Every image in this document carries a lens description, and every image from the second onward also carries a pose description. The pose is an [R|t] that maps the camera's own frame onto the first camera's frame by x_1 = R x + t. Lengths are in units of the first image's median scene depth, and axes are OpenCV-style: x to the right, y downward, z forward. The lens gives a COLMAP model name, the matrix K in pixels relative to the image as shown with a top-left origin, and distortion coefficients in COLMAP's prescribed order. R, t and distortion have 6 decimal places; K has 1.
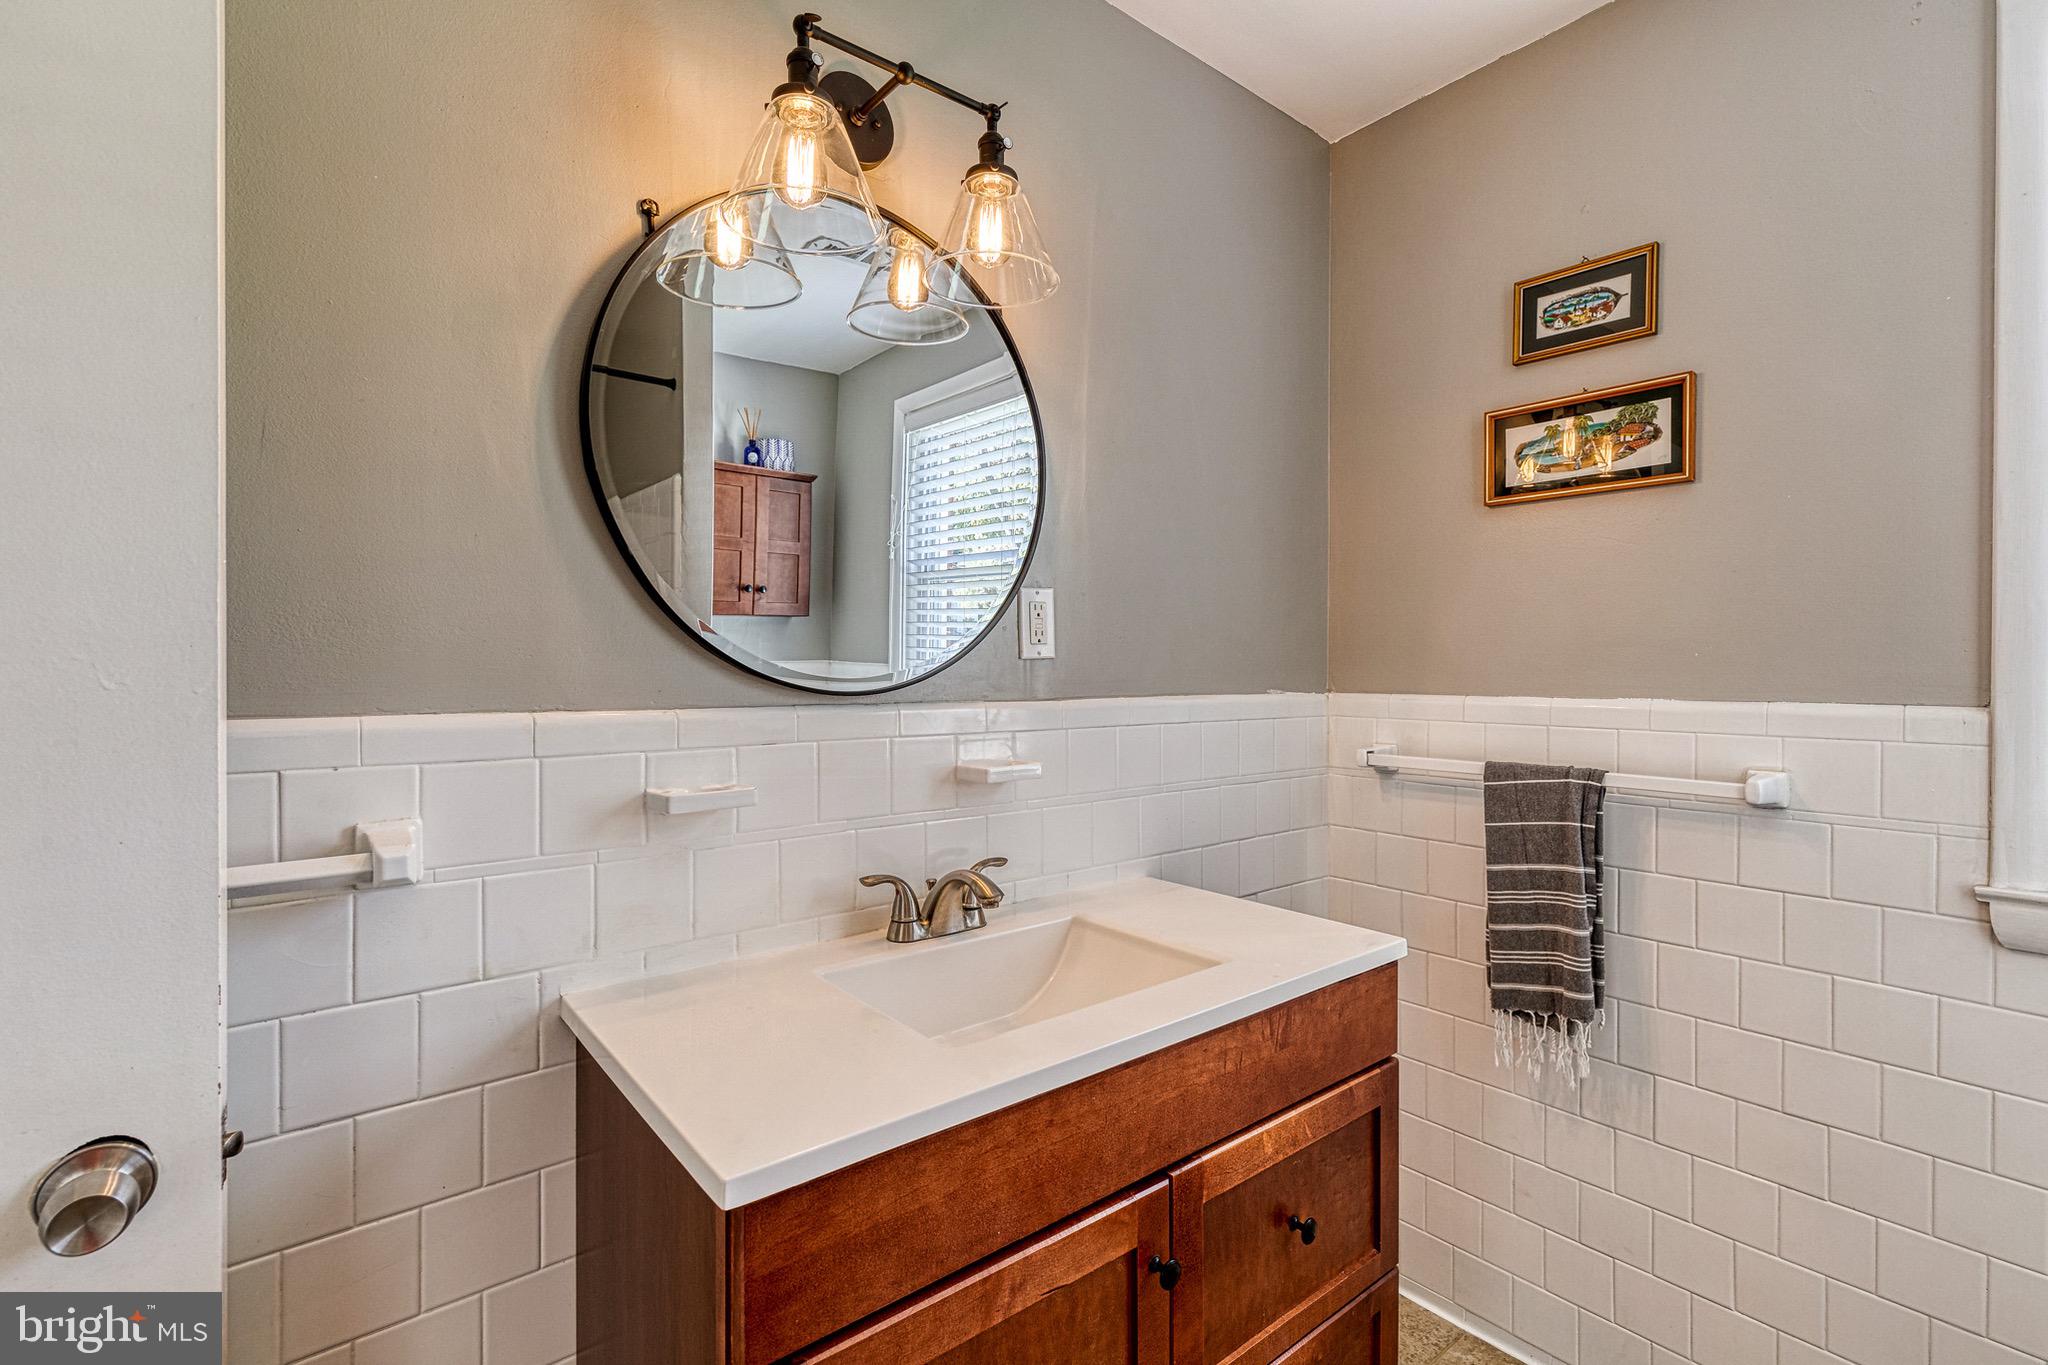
lens RADIAL K [[924.7, 0, 1039.8], [0, 924.7, 672.9], [0, 0, 1]] dist [0.006378, -0.000738]
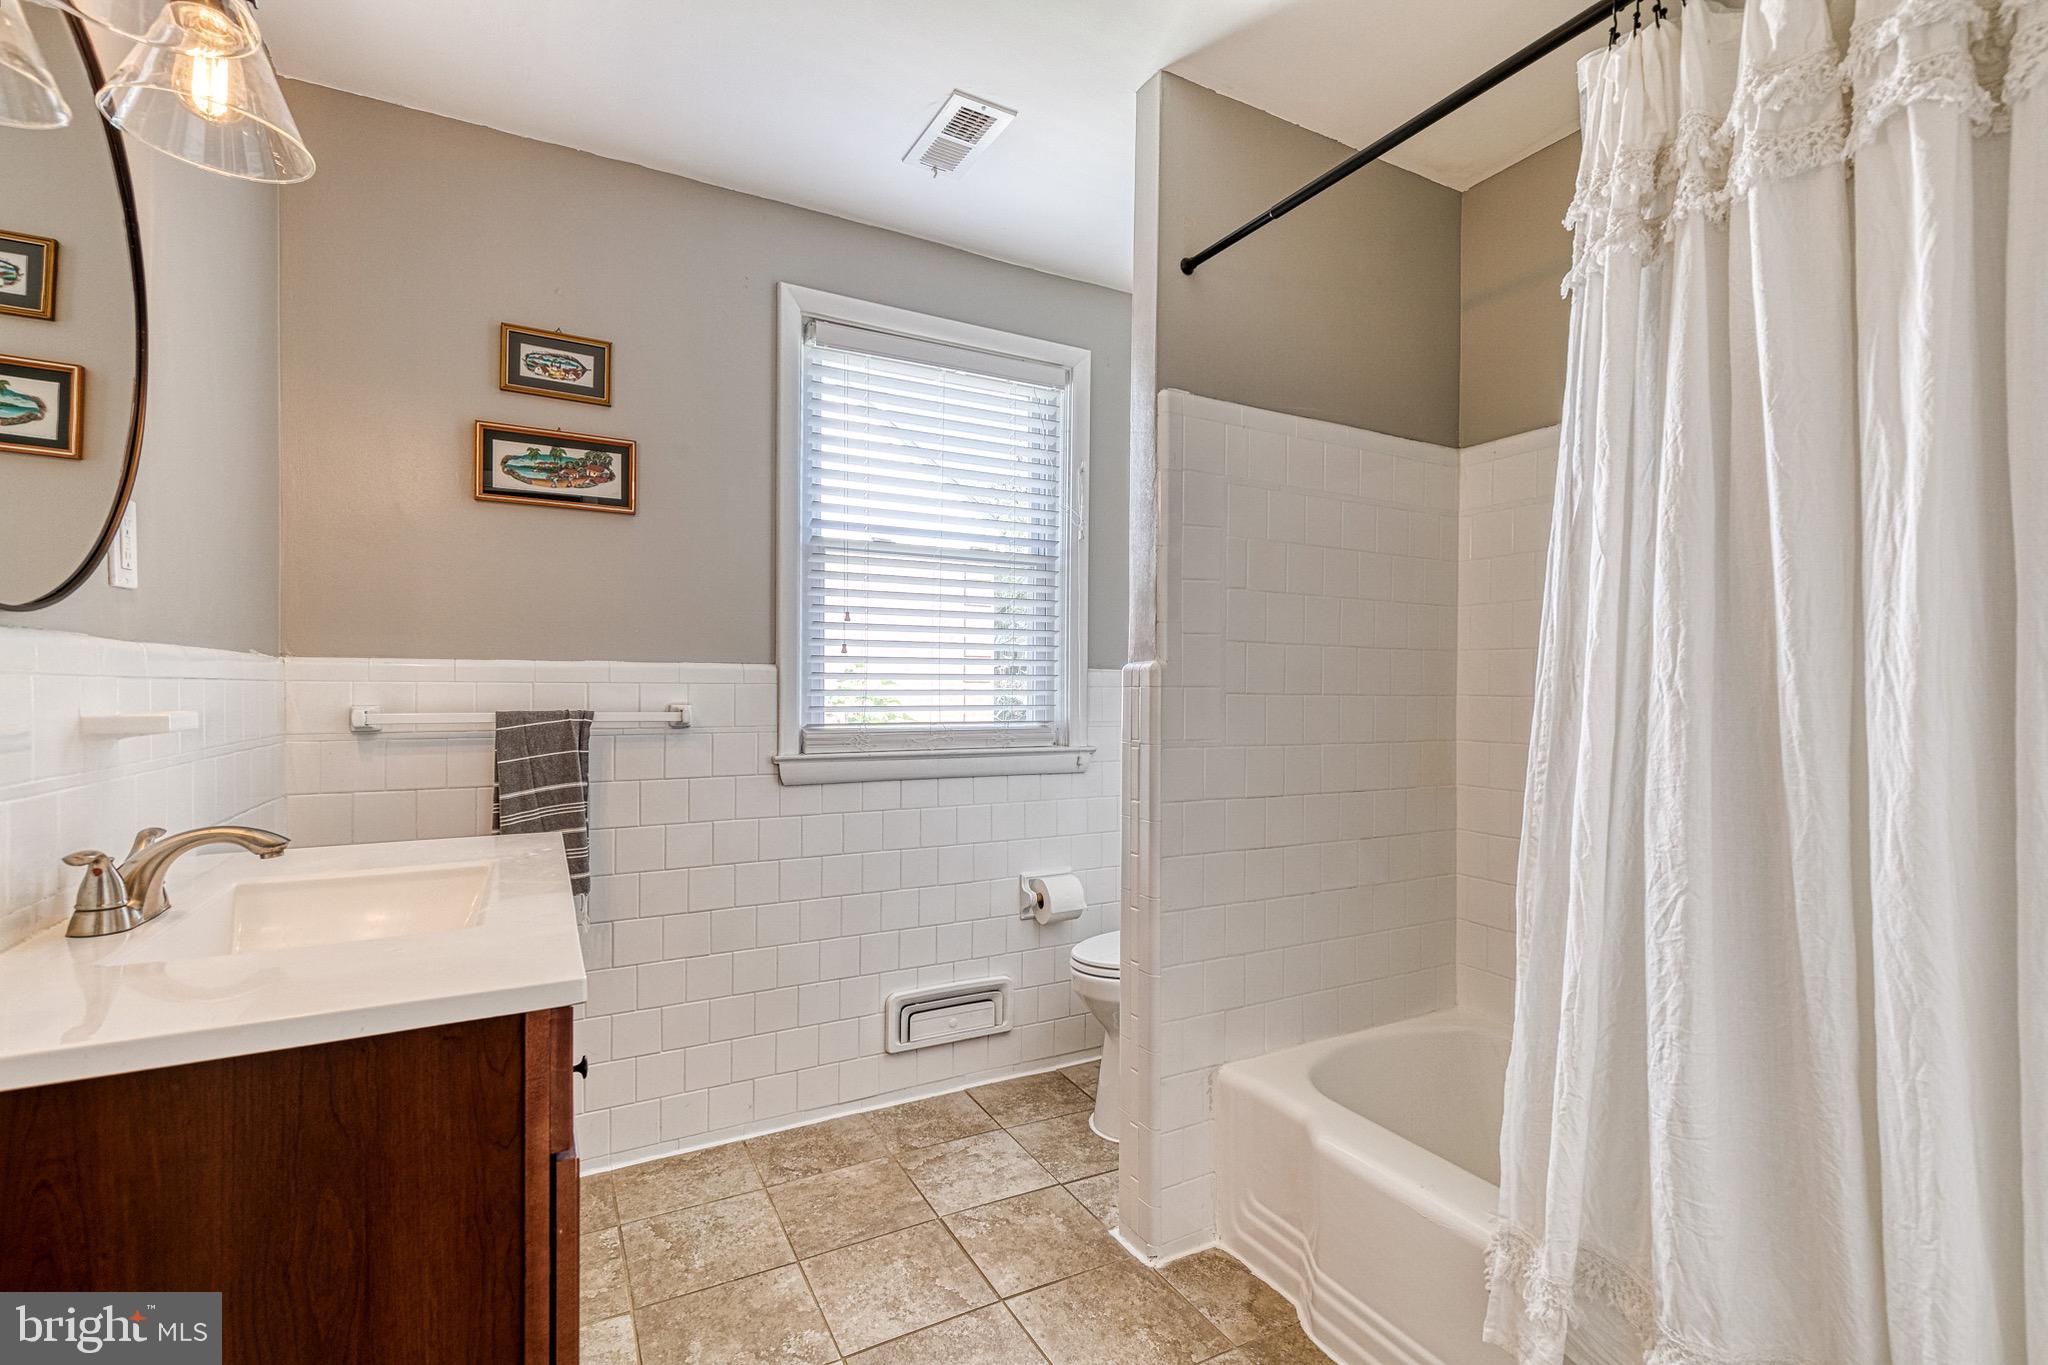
lens RADIAL K [[926.0, 0, 1041.0], [0, 926.0, 687.8], [0, 0, 1]] dist [0.009500, -0.001271]
pose [[0.197174, -0.002784, 0.980364, -0.598558], [0.000116, 0.999996, 0.002817, 0.064048], [-0.980368, -0.000441, 0.197174, 0.062422]]
